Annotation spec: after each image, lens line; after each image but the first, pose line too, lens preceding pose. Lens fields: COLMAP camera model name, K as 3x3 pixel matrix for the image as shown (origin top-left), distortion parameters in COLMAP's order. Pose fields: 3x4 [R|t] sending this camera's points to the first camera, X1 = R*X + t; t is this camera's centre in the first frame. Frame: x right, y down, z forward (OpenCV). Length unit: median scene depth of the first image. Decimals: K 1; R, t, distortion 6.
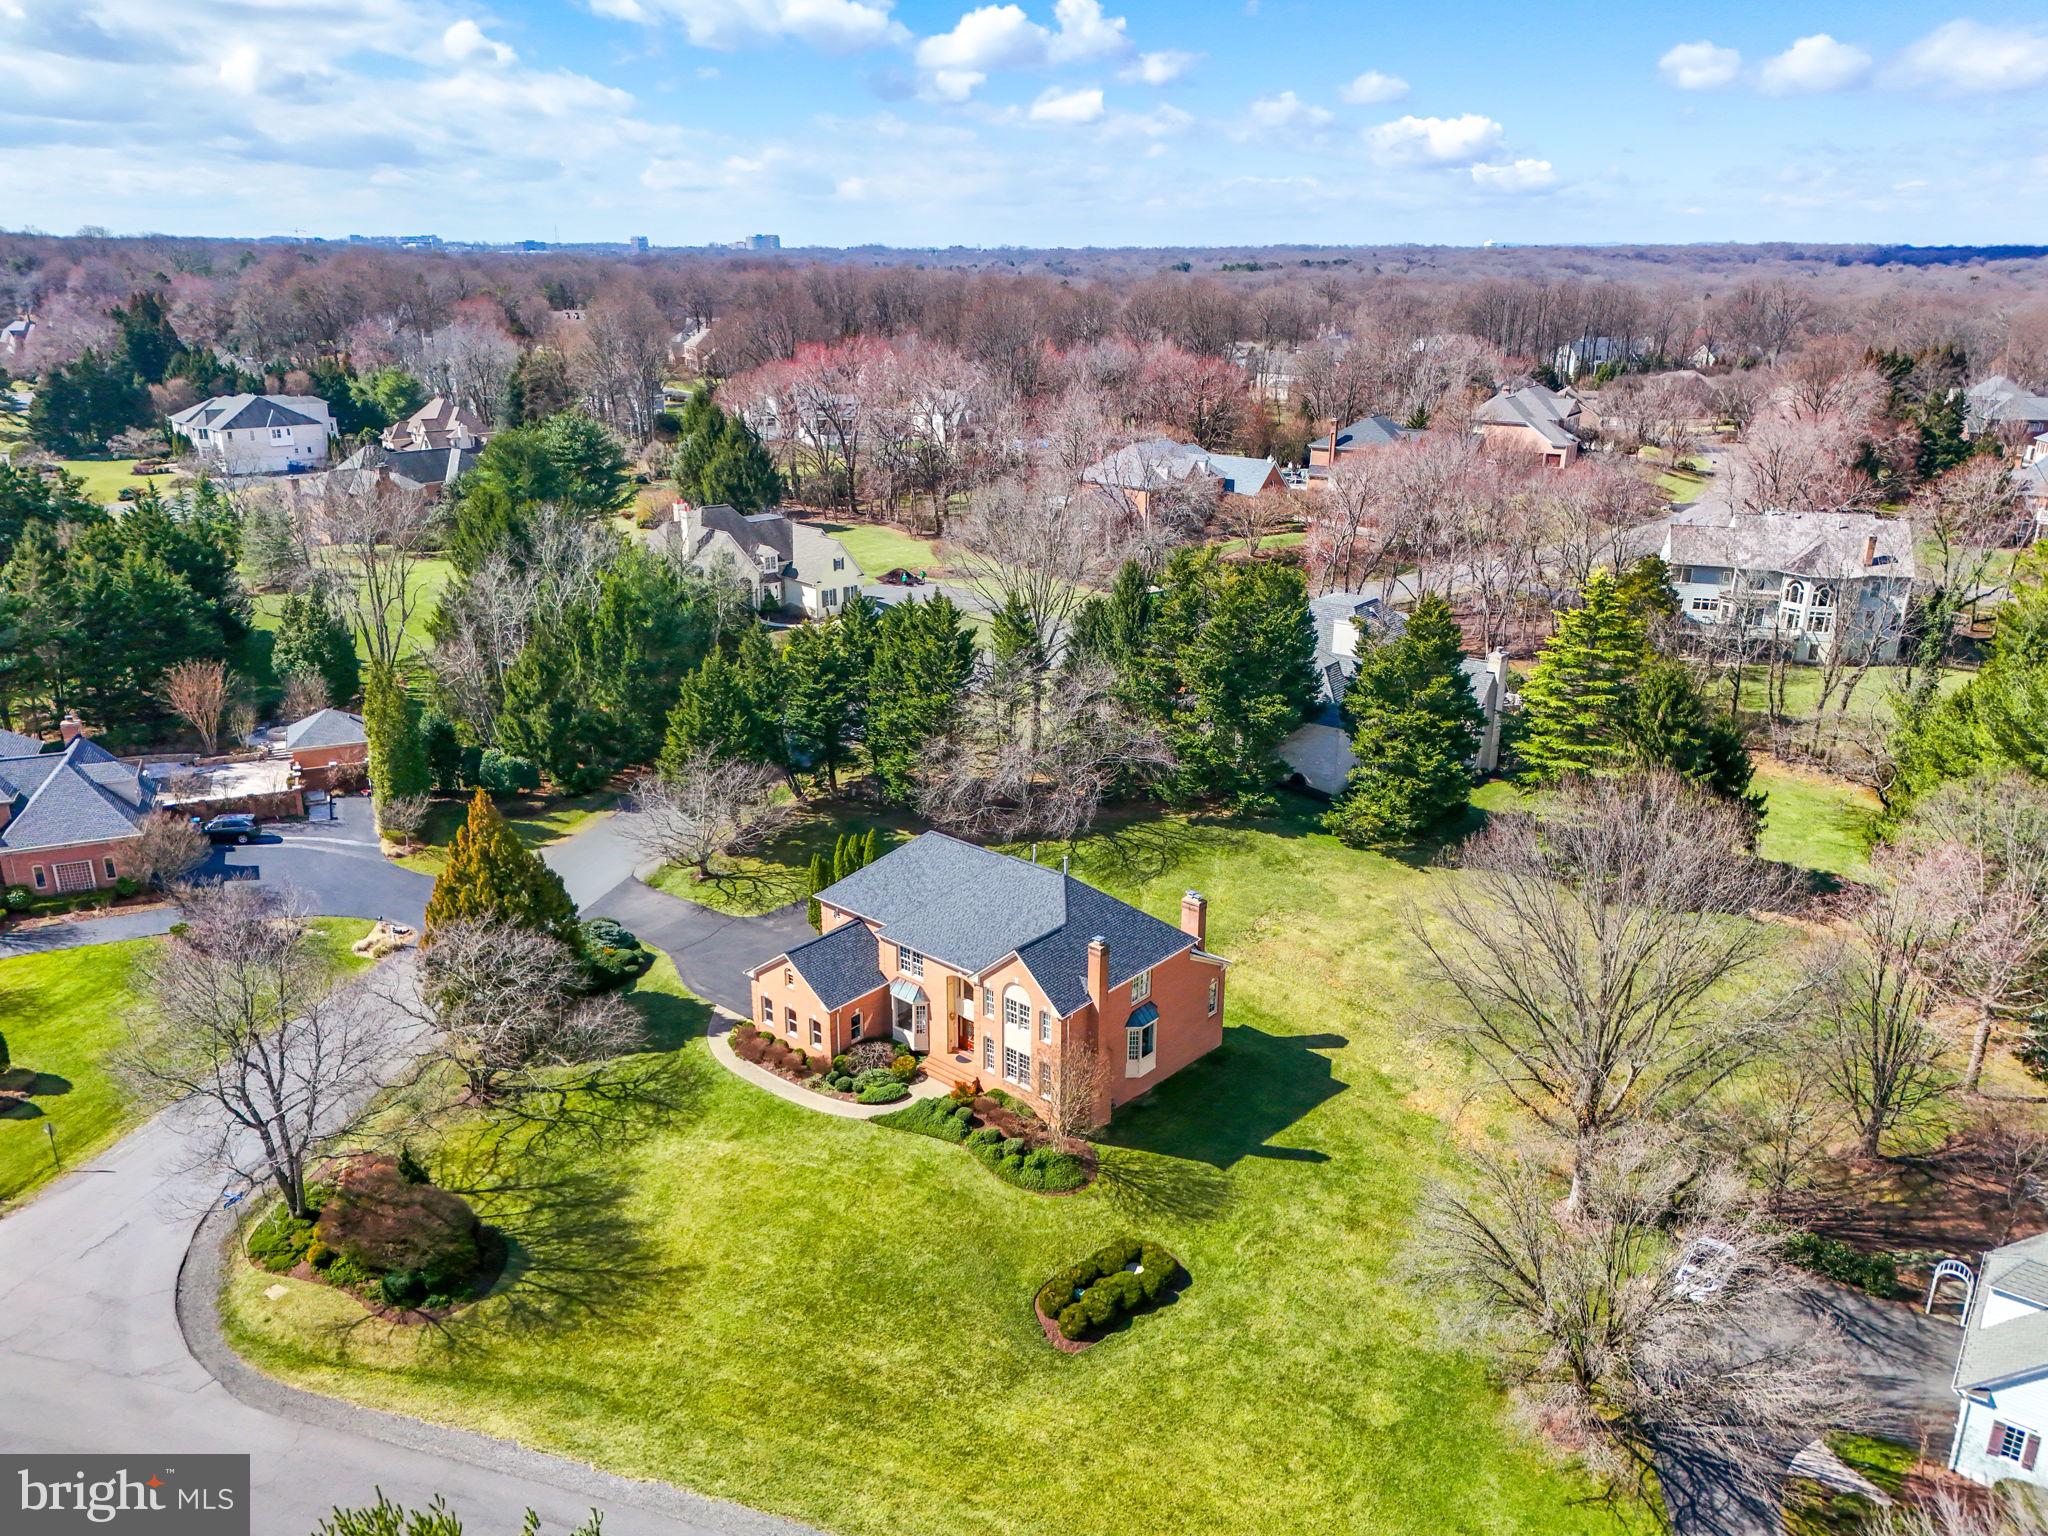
lens RADIAL K [[1503.2, 0, 1023.0], [0, 1503.2, 753.0], [0, 0, 1]] dist [0.070267, -0.069942]
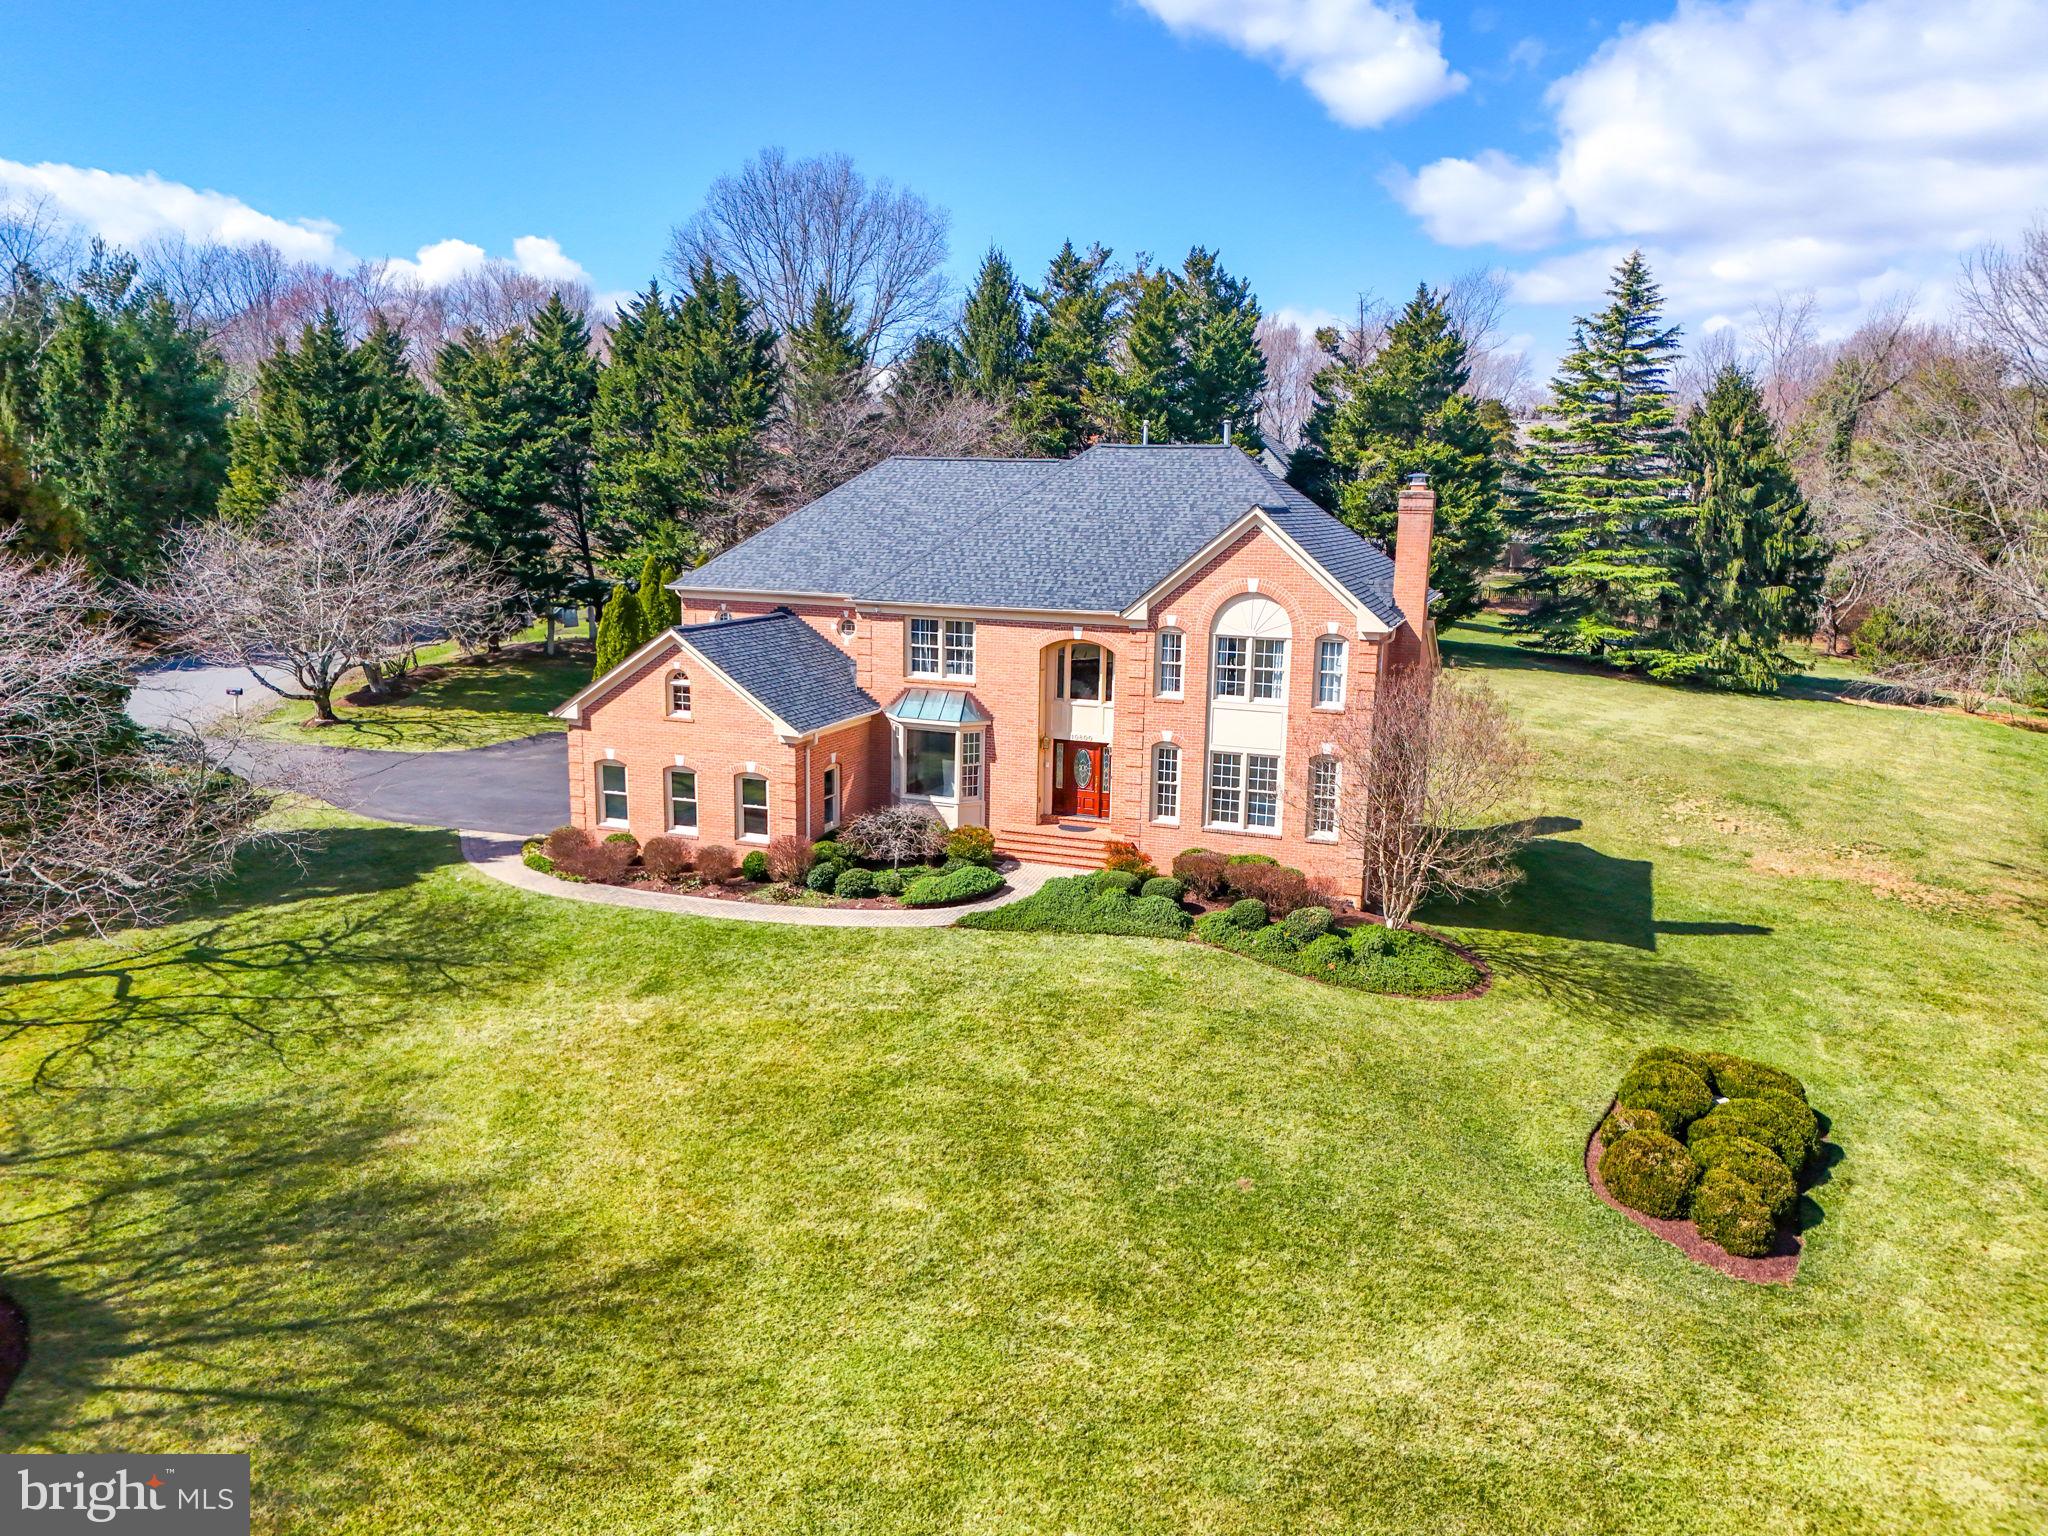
lens RADIAL K [[1503.2, 0, 1026.9], [0, 1503.2, 772.6], [0, 0, 1]] dist [0.070267, -0.069942]
pose [[0.936101, -0.053198, 0.347686, -0.226502], [0.095918, 0.989640, -0.106829, 0.242650], [-0.338401, 0.133352, 0.931505, 0.575263]]
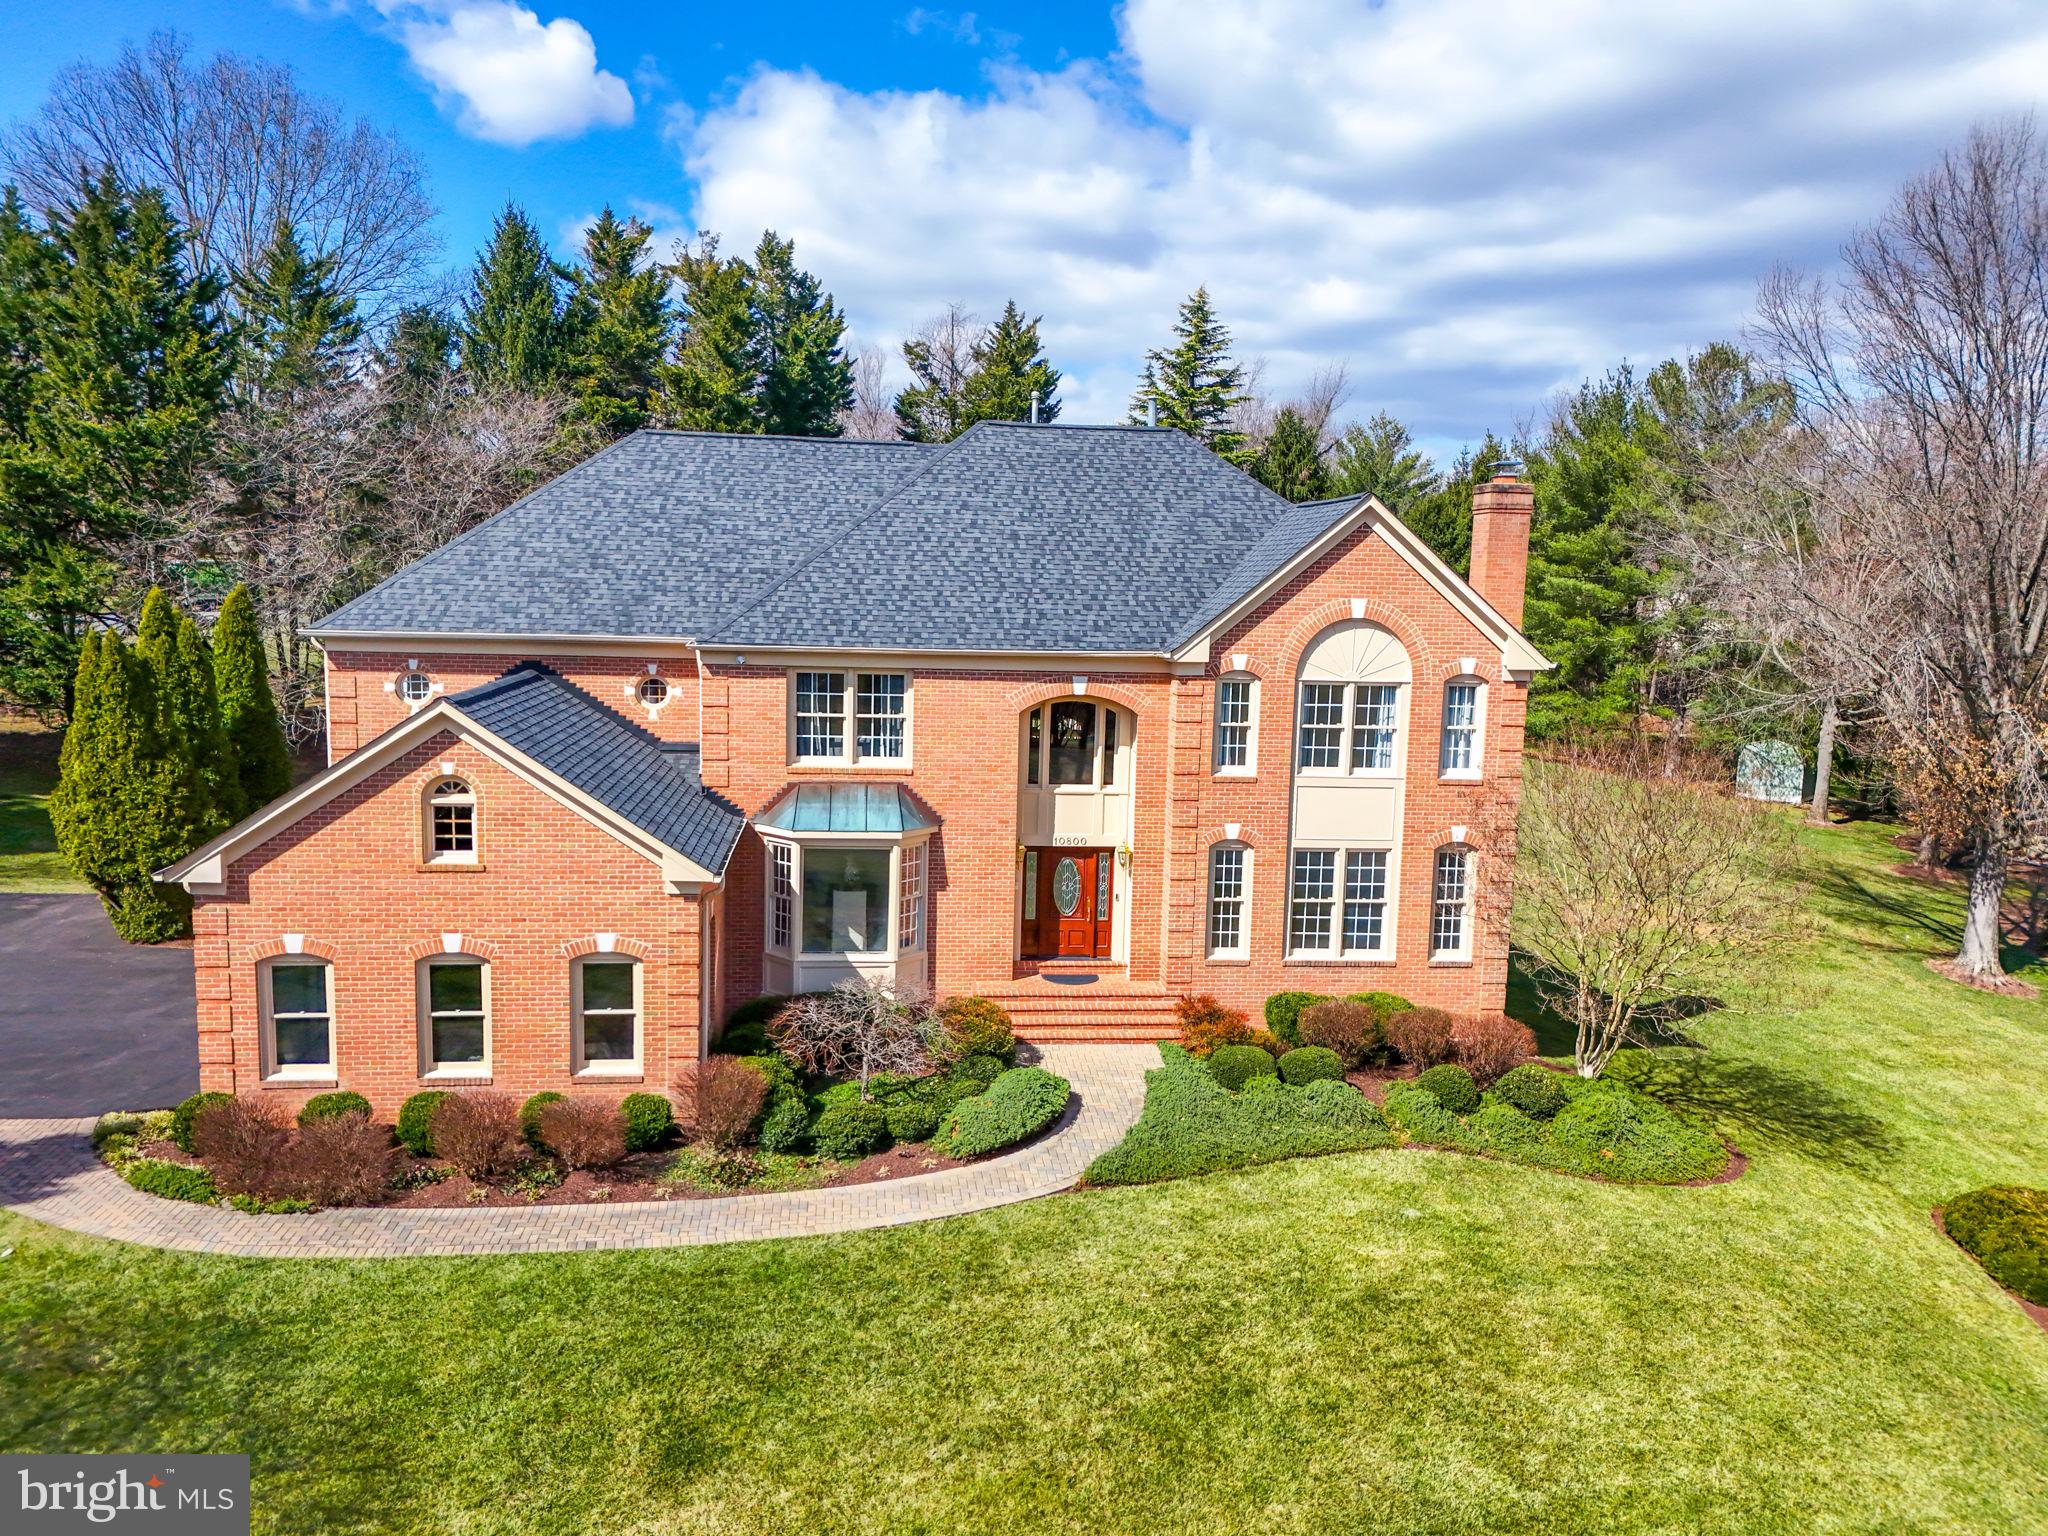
lens RADIAL K [[1503.2, 0, 1031.1], [0, 1503.2, 762.1], [0, 0, 1]] dist [0.070267, -0.069942]
pose [[0.683621, -0.081287, 0.725296, -0.281676], [0.206606, 0.974681, -0.085498, 0.189827], [-0.699983, 0.208299, 0.683107, 0.803142]]
